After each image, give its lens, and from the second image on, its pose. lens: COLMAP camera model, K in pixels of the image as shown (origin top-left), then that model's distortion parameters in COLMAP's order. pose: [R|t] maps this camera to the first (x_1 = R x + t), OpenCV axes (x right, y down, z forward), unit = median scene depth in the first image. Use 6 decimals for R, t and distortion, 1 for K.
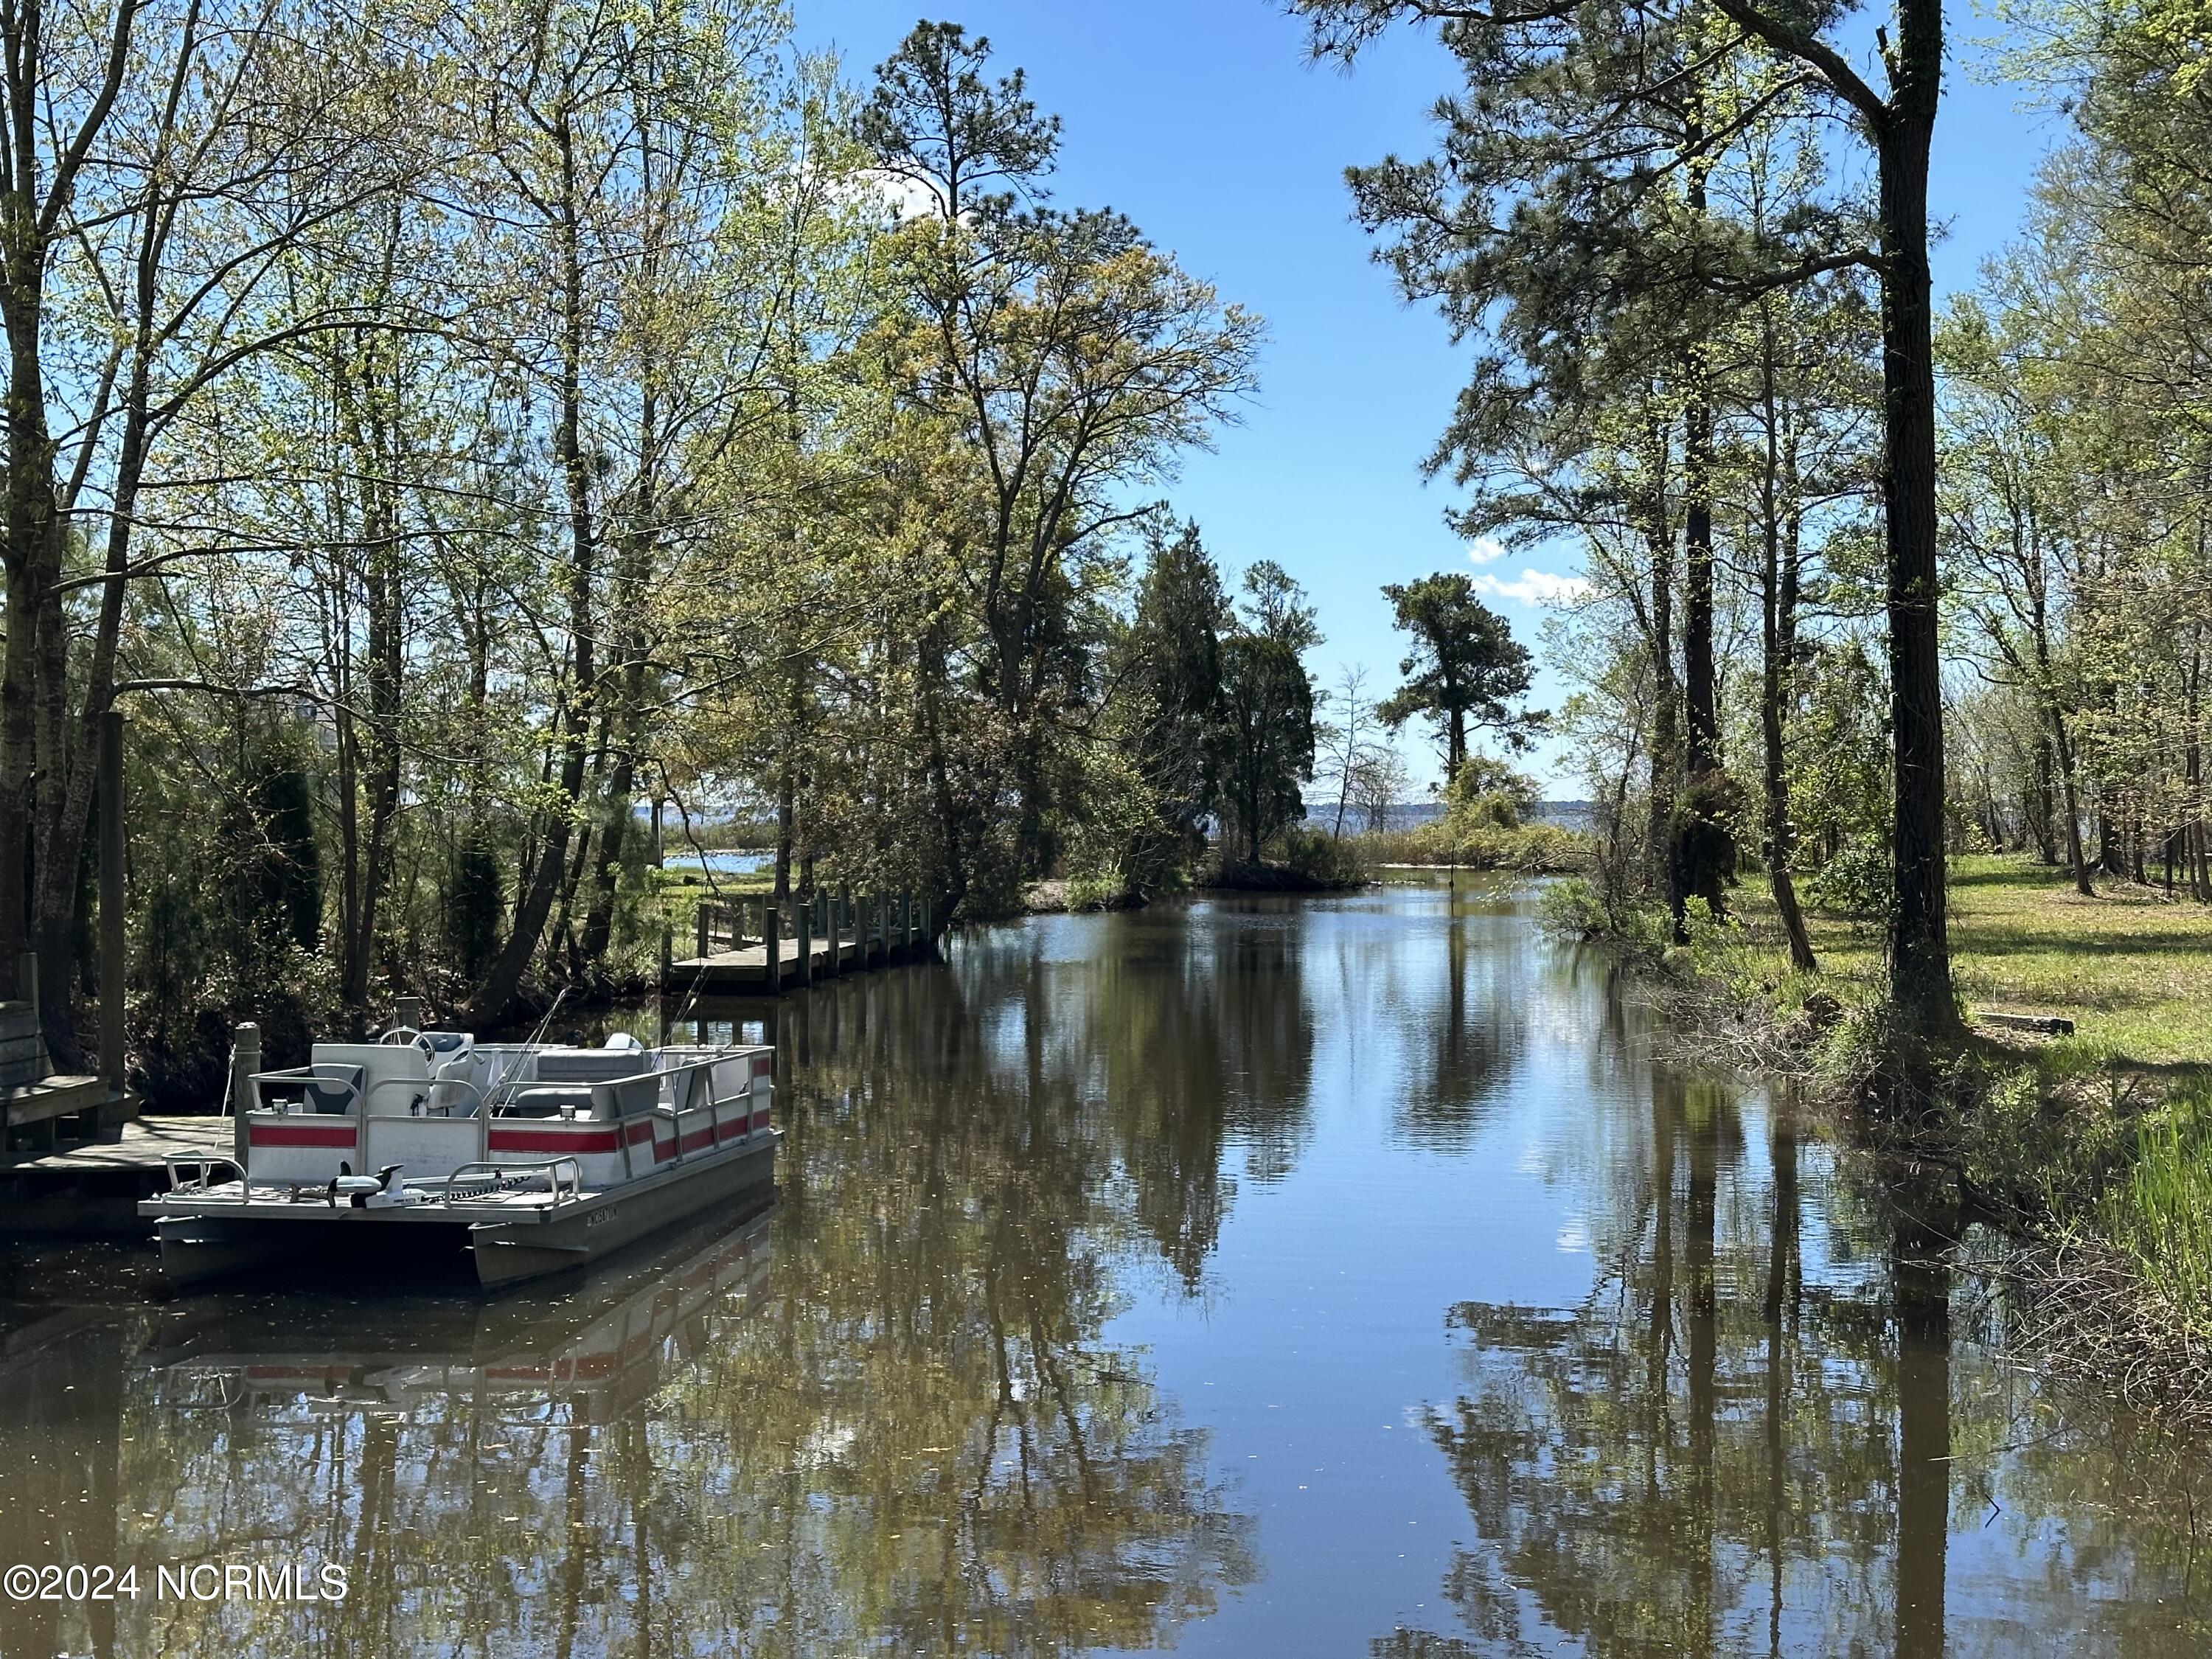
lens RADIAL K [[3050.8, 0, 1101.8], [0, 3050.8, 819.4], [0, 0, 1]] dist [0.056502, 0.000000]
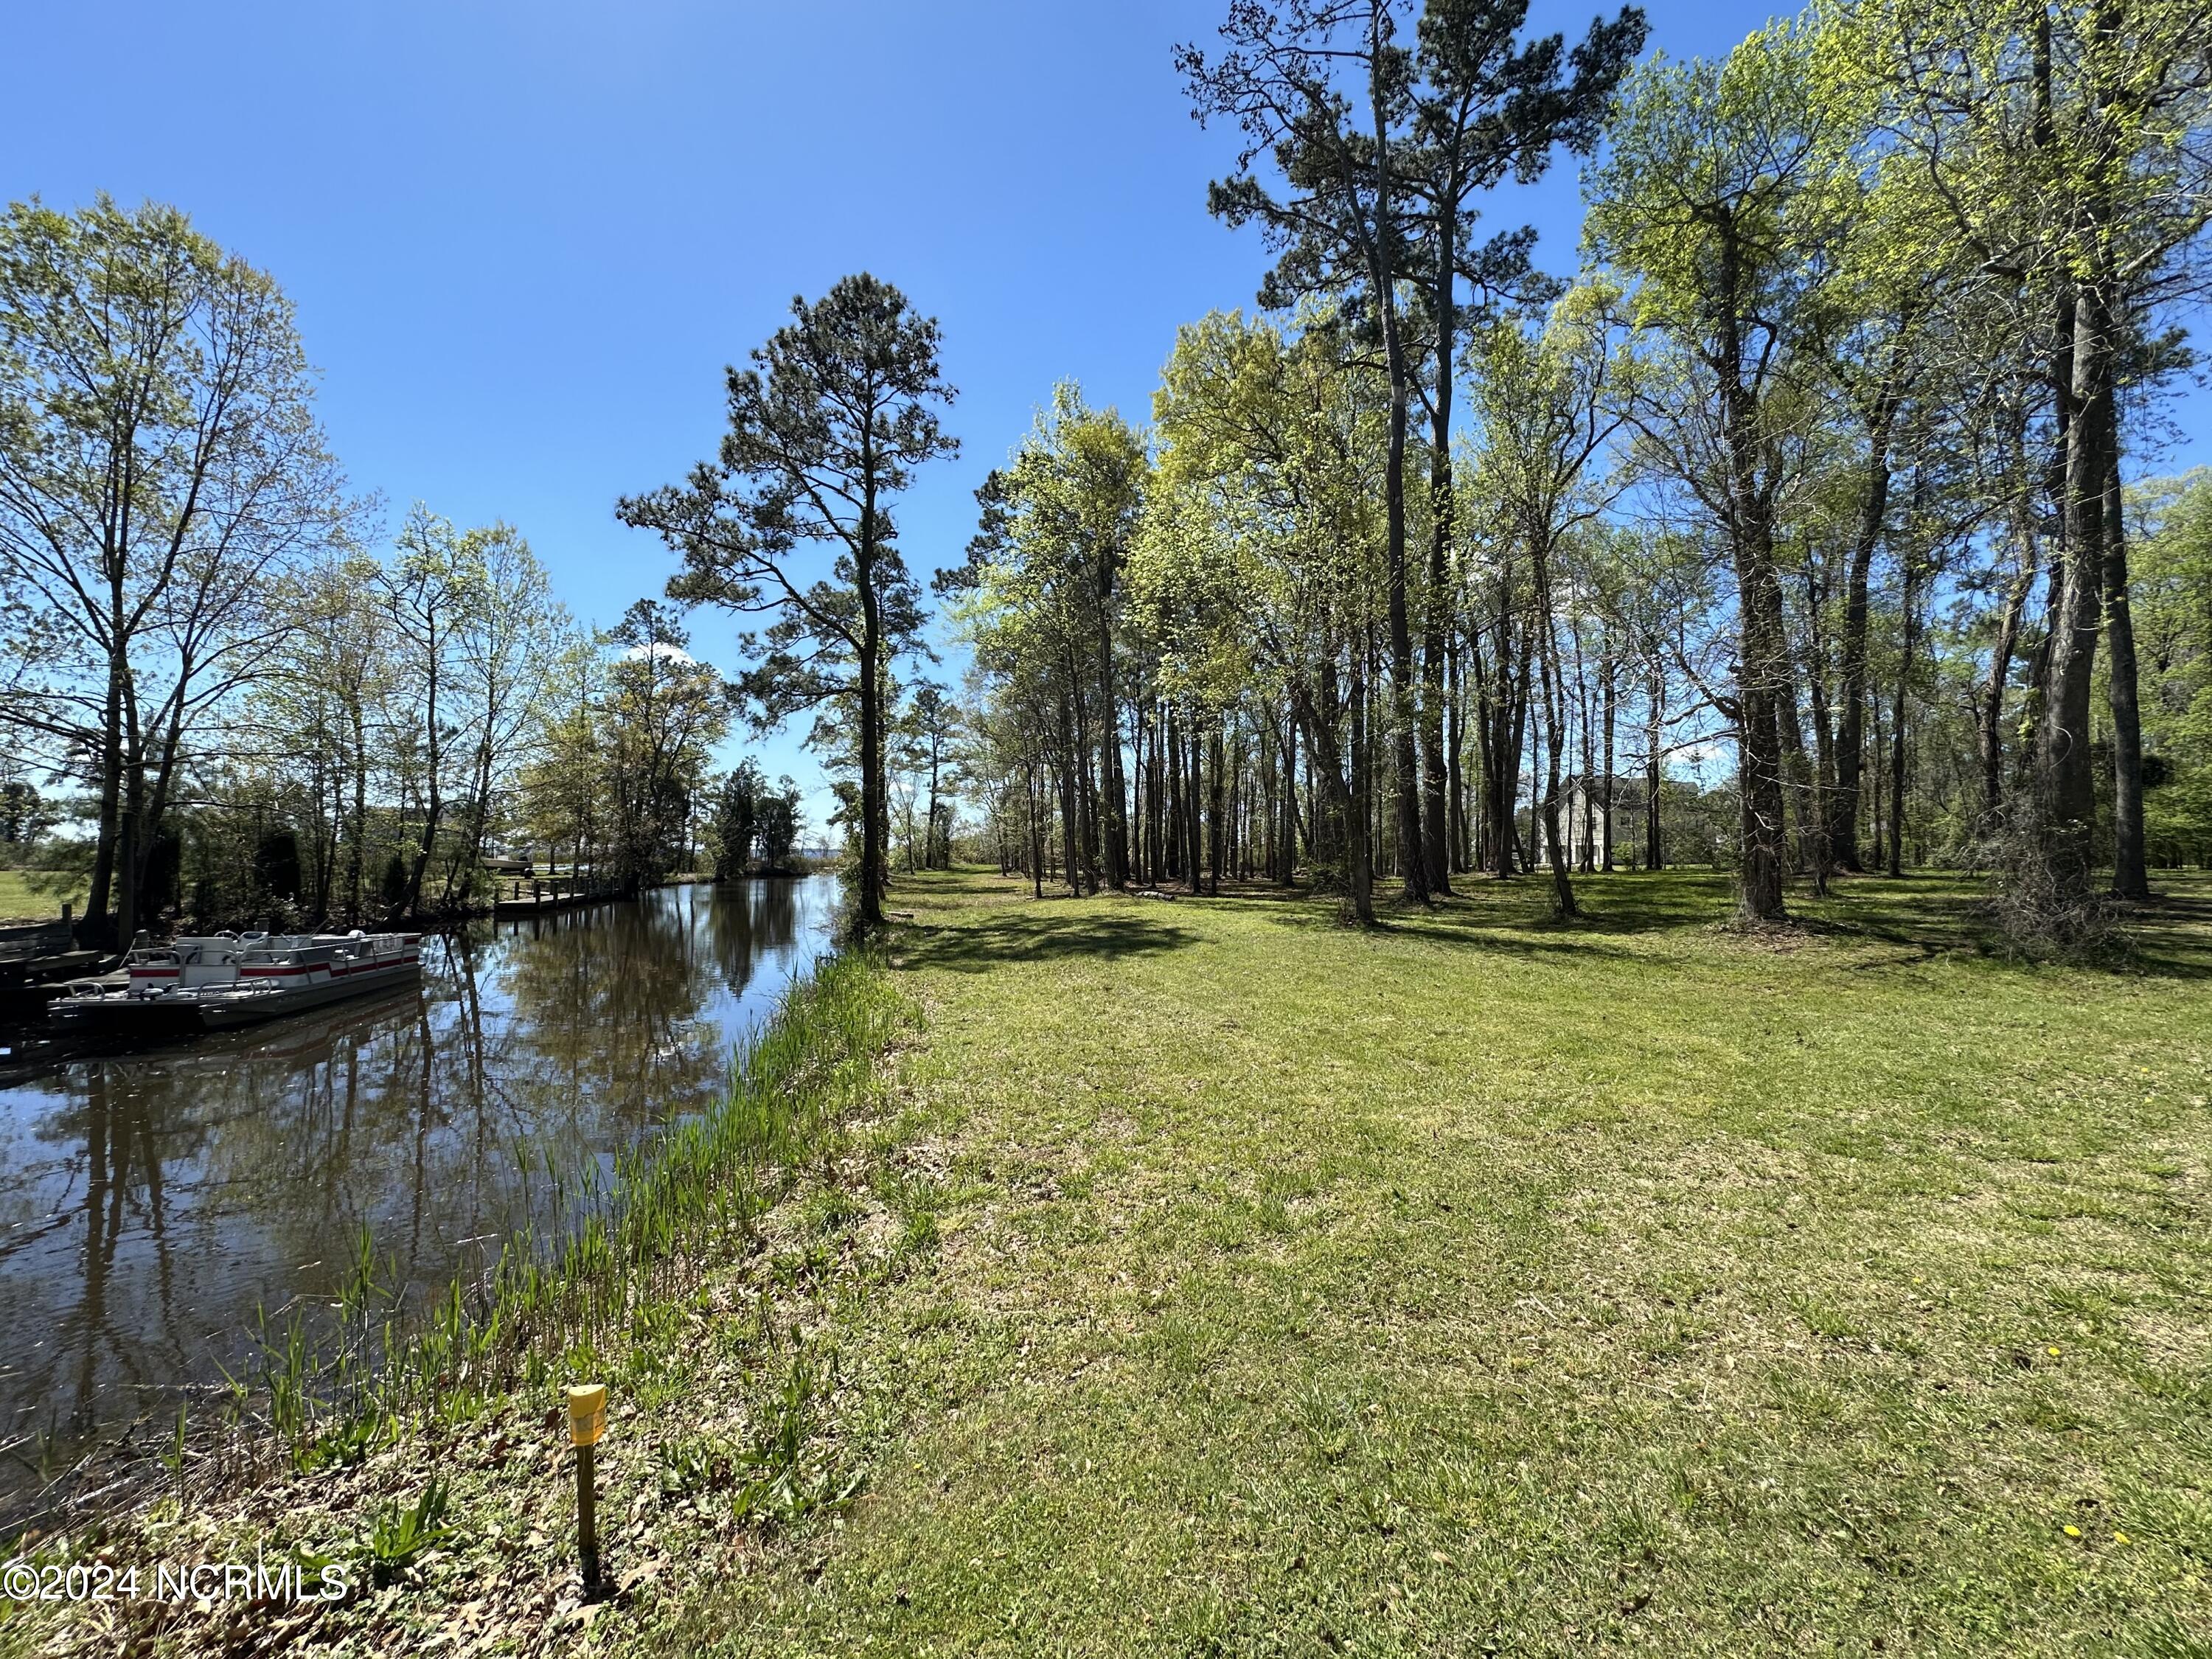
lens RADIAL K [[881.7, 0, 1101.3], [0, 881.7, 830.1], [0, 0, 1]] dist [-0.004232, 0.000308]
pose [[0.933640, 0.013990, 0.357939, 0.102582], [-0.004215, 0.999597, -0.028077, -0.001334], [-0.358188, 0.024705, 0.933323, -0.003647]]
